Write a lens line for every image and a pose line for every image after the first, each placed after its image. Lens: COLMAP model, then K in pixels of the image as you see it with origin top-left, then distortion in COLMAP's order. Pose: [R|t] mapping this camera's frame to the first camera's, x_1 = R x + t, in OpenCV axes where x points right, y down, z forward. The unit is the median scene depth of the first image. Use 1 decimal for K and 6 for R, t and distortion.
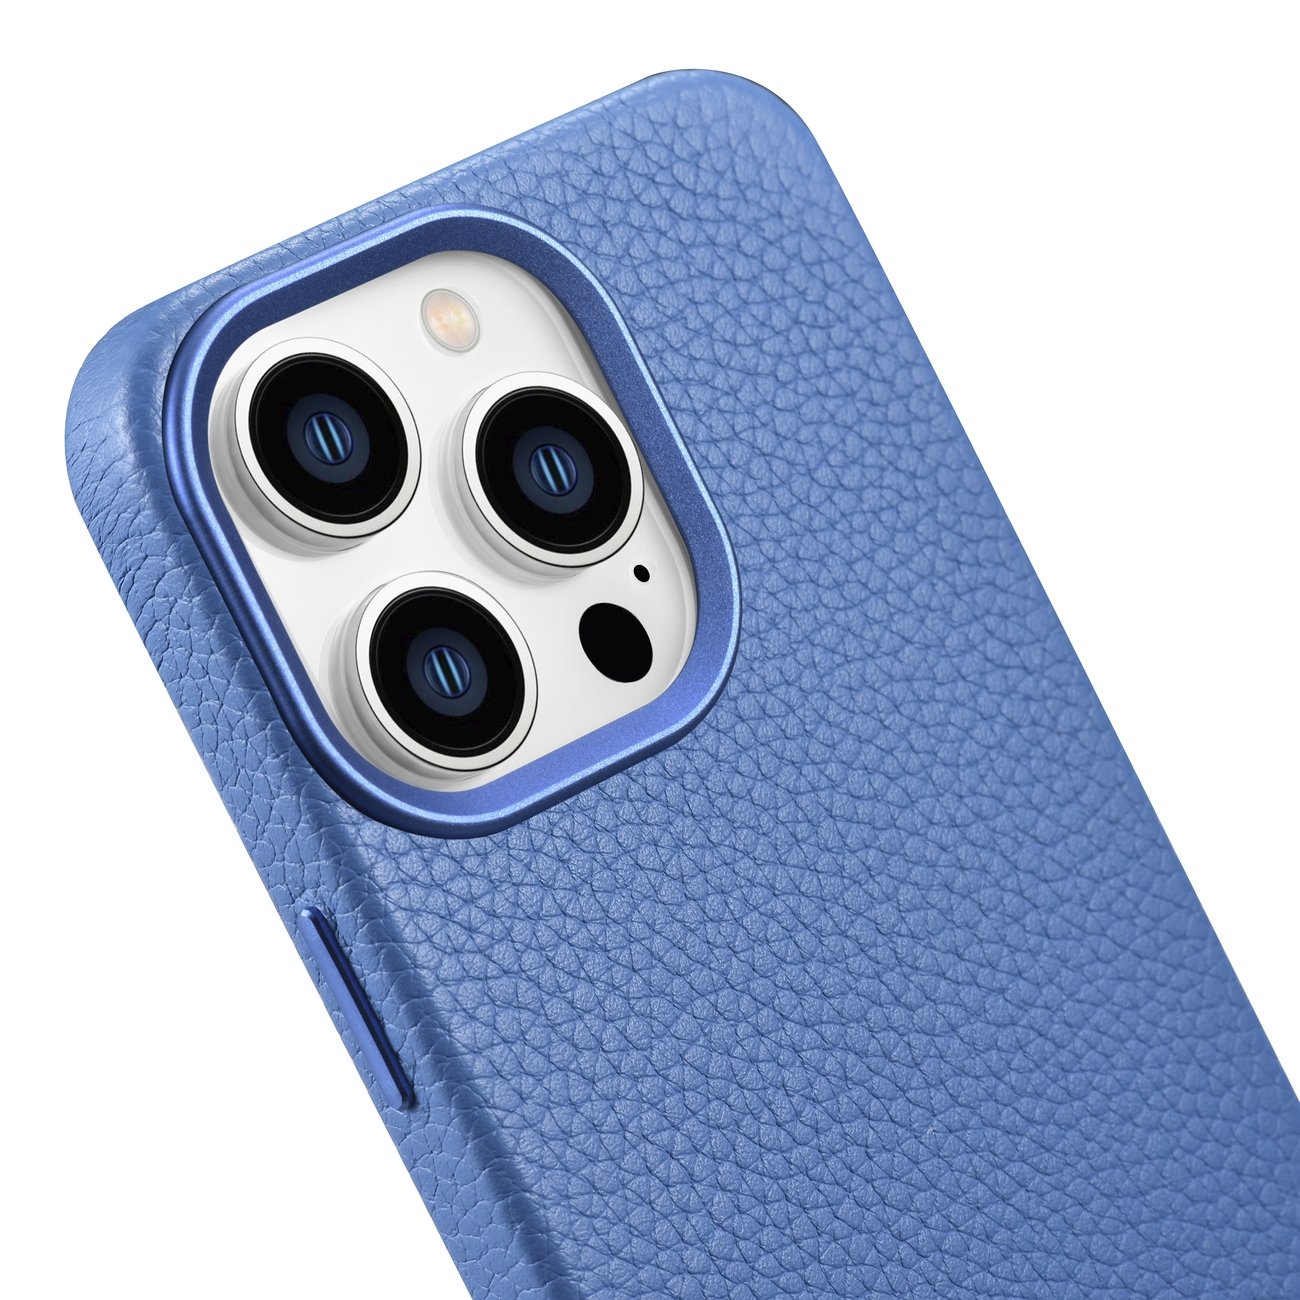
lens RADIAL K [[6206.6, 0, 650.0], [0, 6206.6, 650.0], [0, 0, 1]] dist [0.211468, 1.317326]
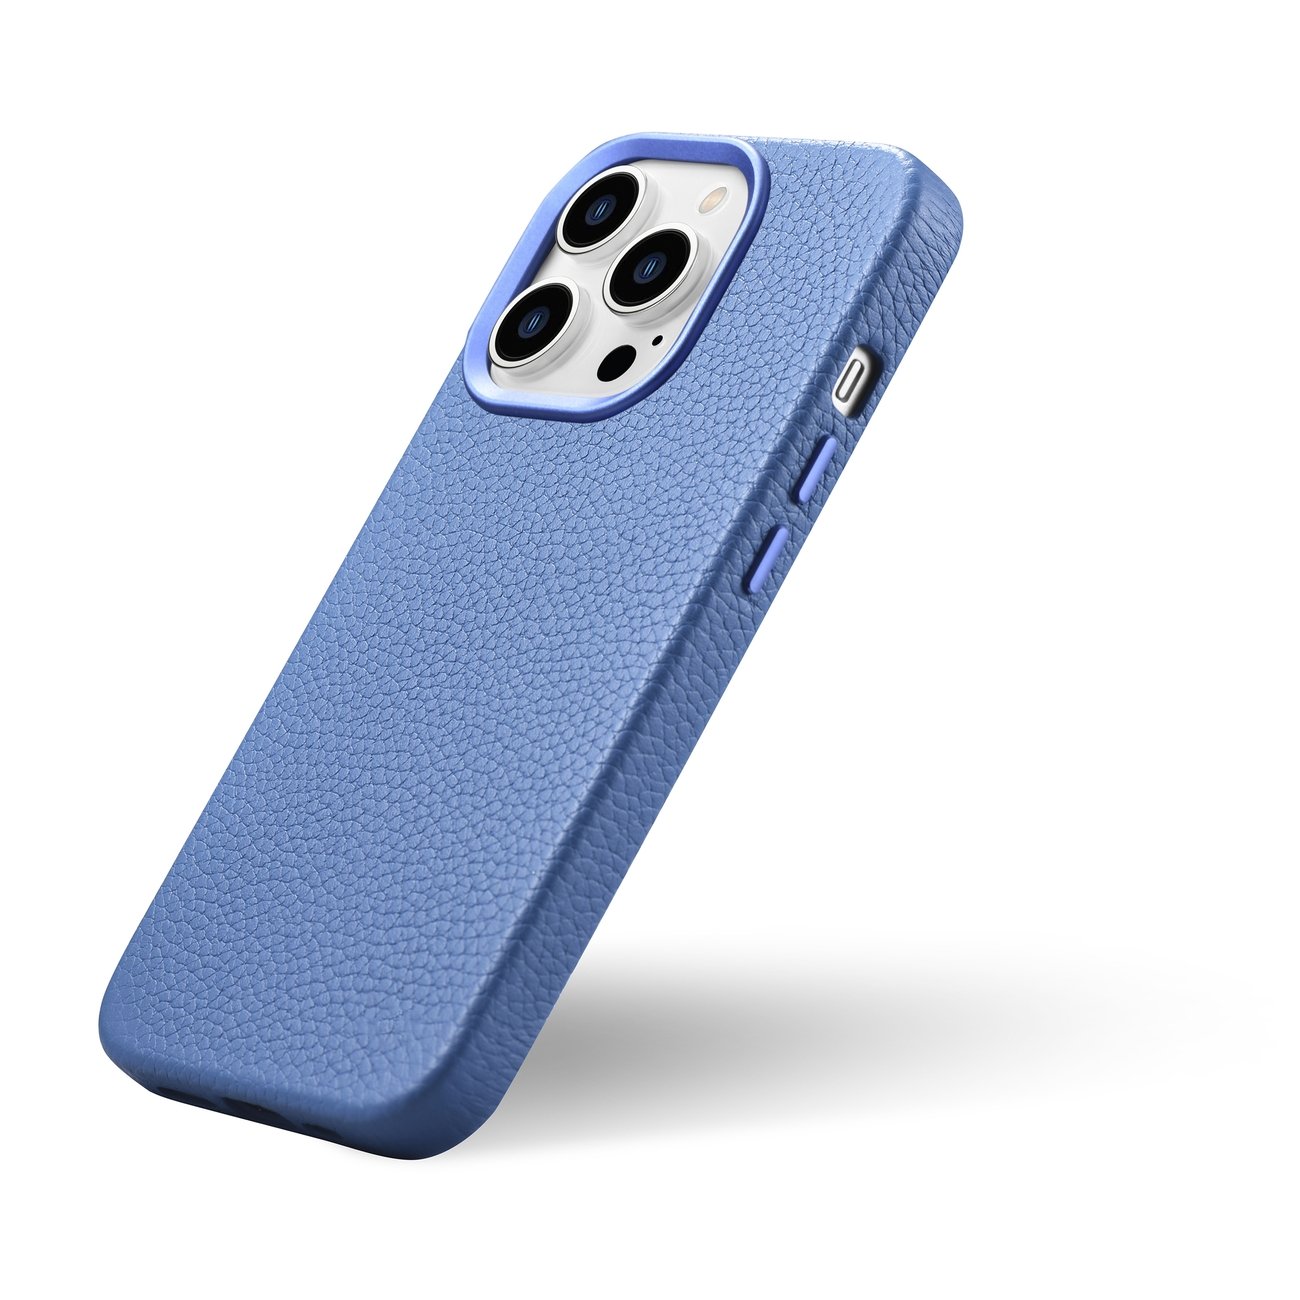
lens RADIAL K [[6206.6, 0, 650.0], [0, 6206.6, 650.0], [0, 0, 1]] dist [0.211468, 1.317326]
pose [[-0.018868, 0.166338, -0.985888, 1.667157], [-0.517534, 0.842058, 0.151976, -0.199080], [0.855454, 0.513098, 0.070198, 0.904695]]
